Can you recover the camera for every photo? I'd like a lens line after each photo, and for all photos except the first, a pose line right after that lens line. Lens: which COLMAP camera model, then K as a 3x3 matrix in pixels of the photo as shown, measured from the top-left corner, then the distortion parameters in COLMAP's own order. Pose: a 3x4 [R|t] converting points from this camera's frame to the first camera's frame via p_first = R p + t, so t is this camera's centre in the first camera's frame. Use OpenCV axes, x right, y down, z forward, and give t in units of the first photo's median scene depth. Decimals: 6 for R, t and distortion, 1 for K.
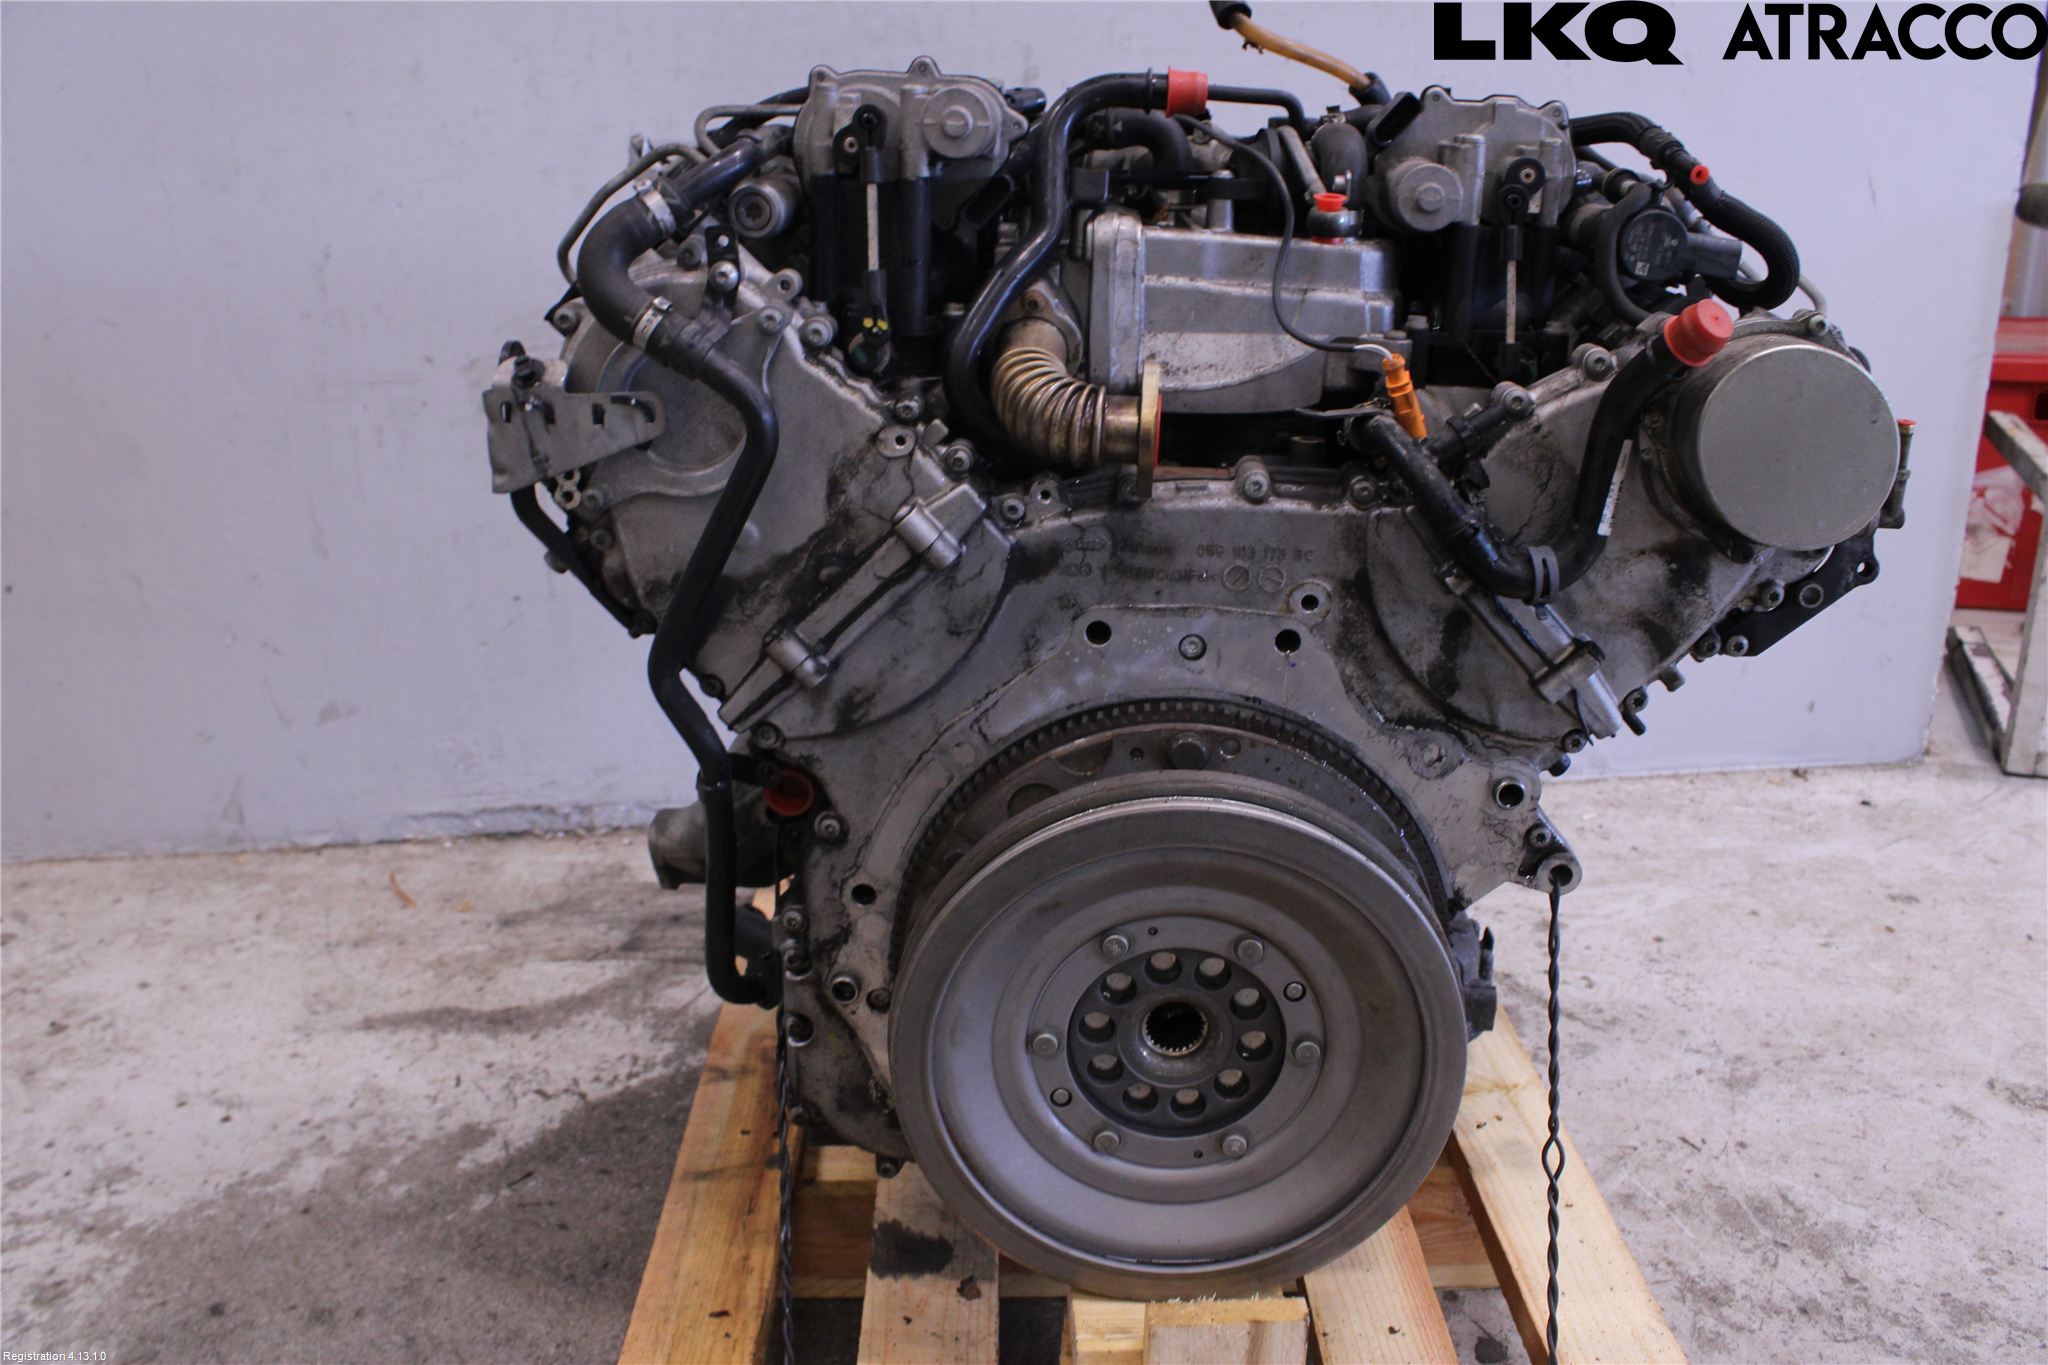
lens RADIAL K [[1715.5, 0, 1031.4], [0, 1715.5, 679.2], [0, 0, 1]] dist [-0.155023, 0.127217]
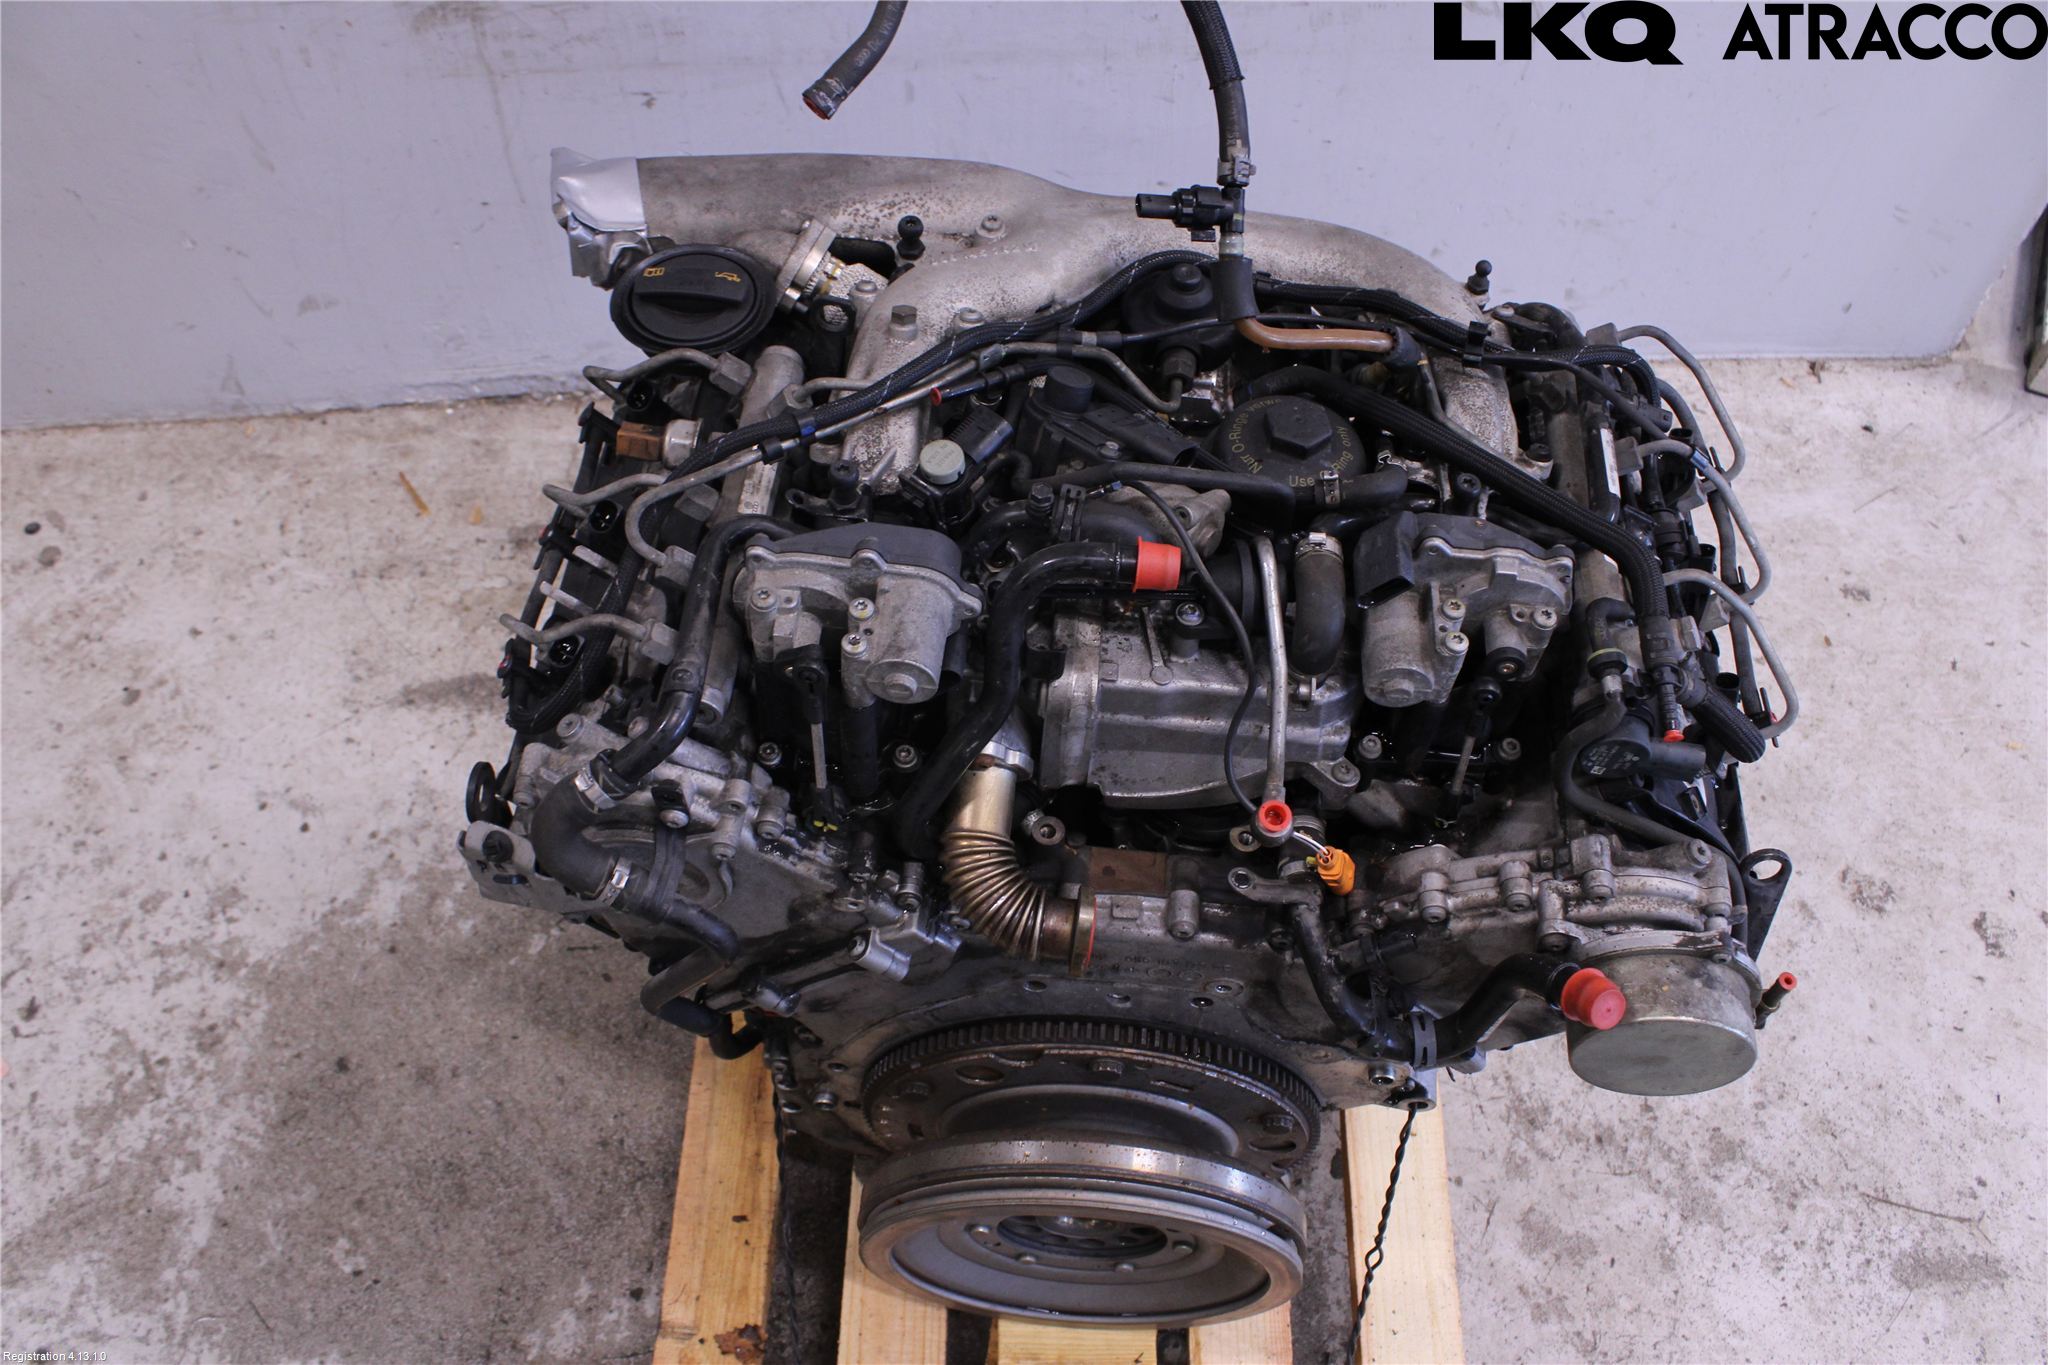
lens RADIAL K [[1715.5, 0, 1028.1], [0, 1715.5, 718.2], [0, 0, 1]] dist [-0.155023, 0.127217]
pose [[0.998932, 0.046084, -0.003340, 0.019480], [-0.034888, 0.799693, 0.599394, -0.557014], [0.030293, -0.598637, 0.800447, 0.137560]]
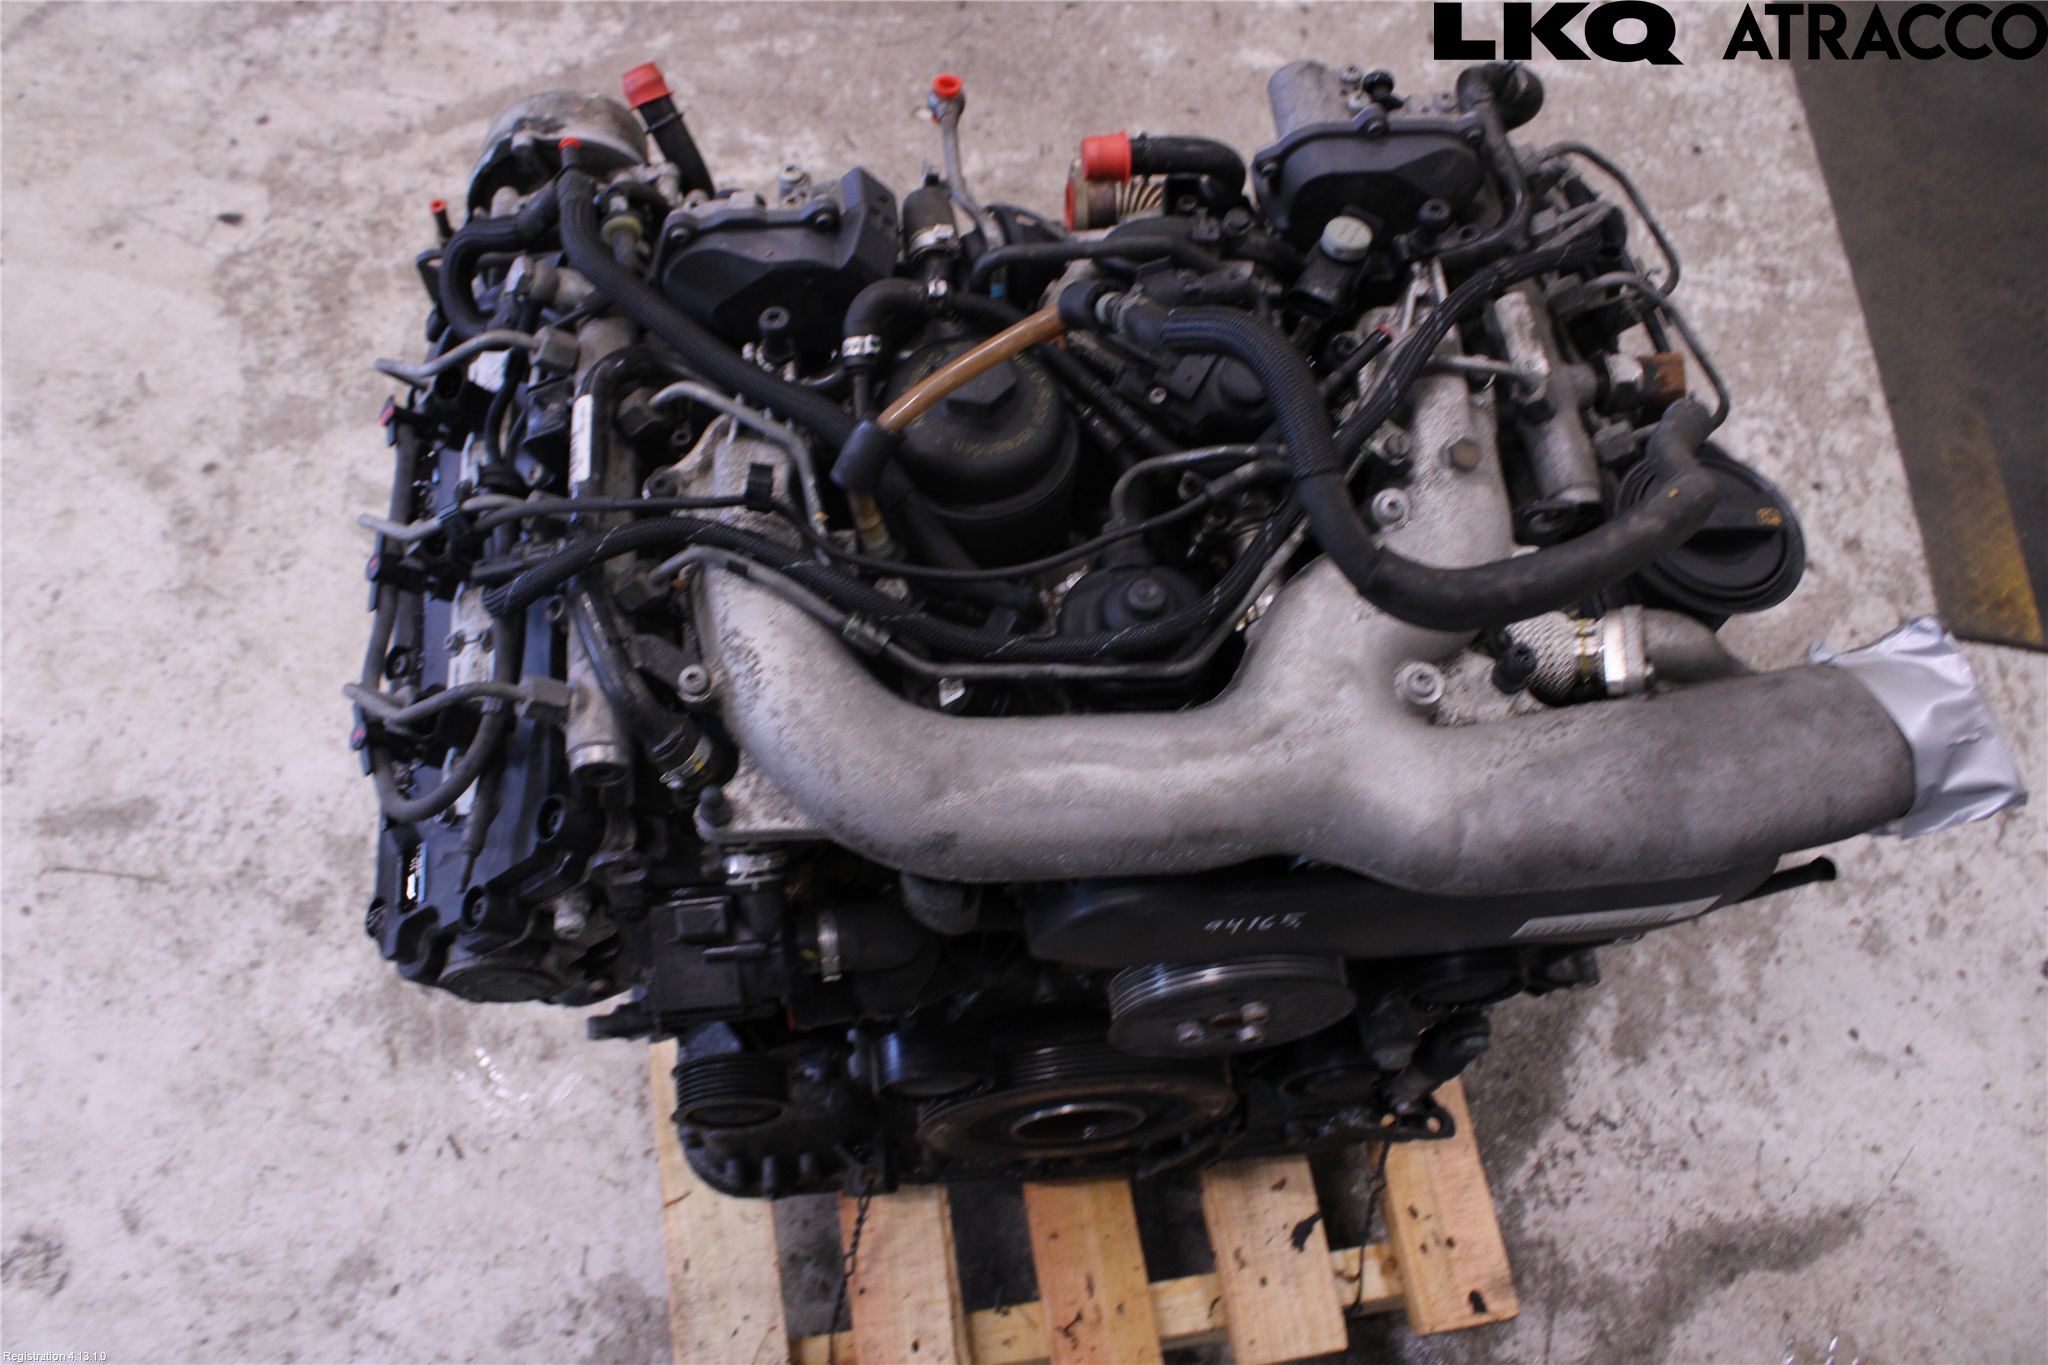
lens RADIAL K [[1715.5, 0, 1029.7], [0, 1715.5, 699.9], [0, 0, 1]] dist [-0.155023, 0.127217]
pose [[-0.982501, 0.089887, -0.163130, 0.209317], [-0.147985, 0.155107, 0.976751, -0.799641], [0.113100, 0.983800, -0.139091, 0.951476]]
